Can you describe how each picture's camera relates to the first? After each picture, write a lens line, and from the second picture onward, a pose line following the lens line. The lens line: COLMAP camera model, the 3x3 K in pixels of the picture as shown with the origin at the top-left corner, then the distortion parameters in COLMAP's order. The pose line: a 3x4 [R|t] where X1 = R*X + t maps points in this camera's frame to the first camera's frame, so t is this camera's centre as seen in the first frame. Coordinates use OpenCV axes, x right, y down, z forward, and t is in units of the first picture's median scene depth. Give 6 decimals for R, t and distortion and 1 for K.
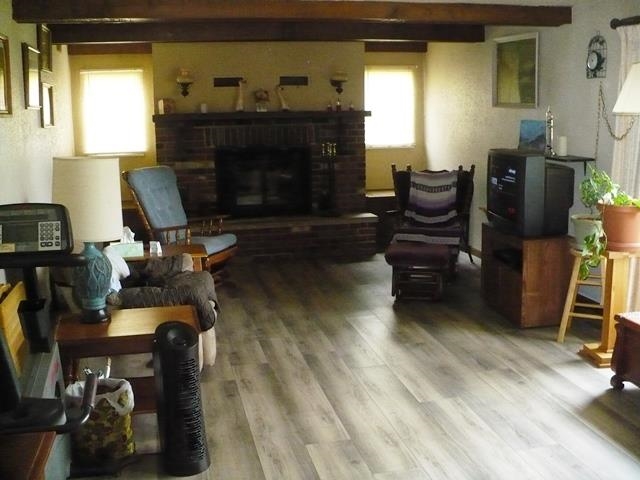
lens RADIAL K [[733.3, 0, 318.9], [0, 733.3, 238.5], [0, 0, 1]] dist [-0.208069, 0.000000]
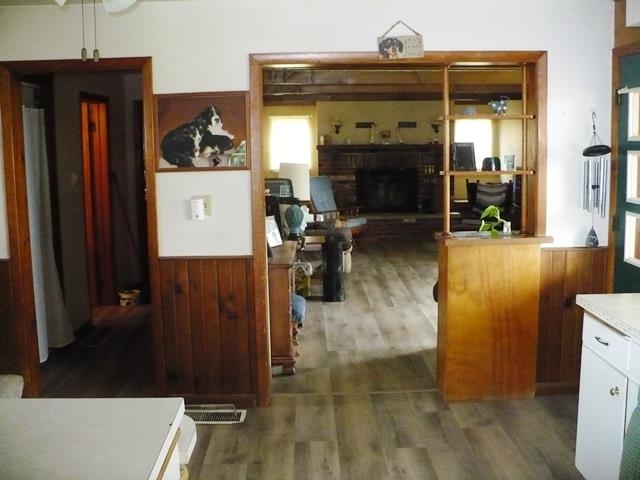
lens RADIAL K [[733.3, 0, 320.0], [0, 733.3, 240.7], [0, 0, 1]] dist [-0.208069, 0.000000]
pose [[0.980995, 0.027193, -0.192120, 0.090454], [-0.035579, 0.998553, -0.040335, 0.101451], [0.190745, 0.046404, 0.980542, -0.559486]]
